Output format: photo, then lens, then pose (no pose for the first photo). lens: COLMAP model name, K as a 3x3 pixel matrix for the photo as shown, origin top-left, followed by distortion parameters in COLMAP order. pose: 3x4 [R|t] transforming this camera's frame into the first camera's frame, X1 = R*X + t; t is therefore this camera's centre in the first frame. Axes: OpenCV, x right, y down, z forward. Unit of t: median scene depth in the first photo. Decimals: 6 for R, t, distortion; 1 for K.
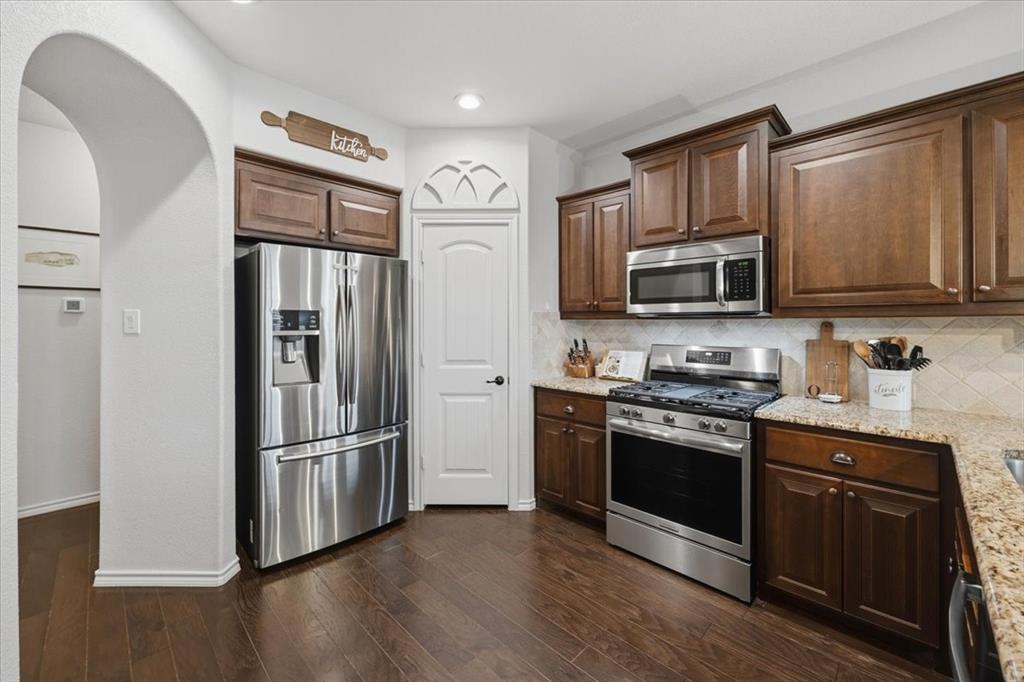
lens RADIAL K [[413.6, 0, 498.5], [0, 413.6, 326.2], [0, 0, 1]] dist [-0.002523, 0.000129]
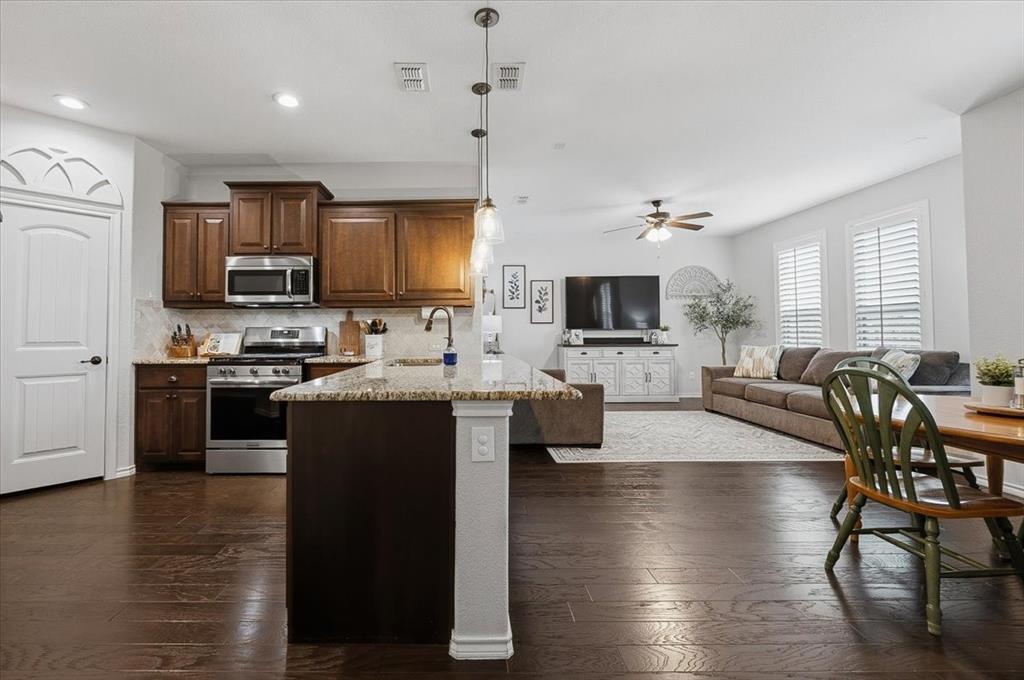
lens RADIAL K [[433.8, 0, 459.0], [0, 433.8, 320.5], [0, 0, 1]] dist [-0.002145, -0.000579]
pose [[0.713624, 0.020584, 0.700227, -0.146061], [0.007403, 0.999291, -0.036920, 0.096473], [-0.700490, 0.031531, 0.712965, -0.590281]]
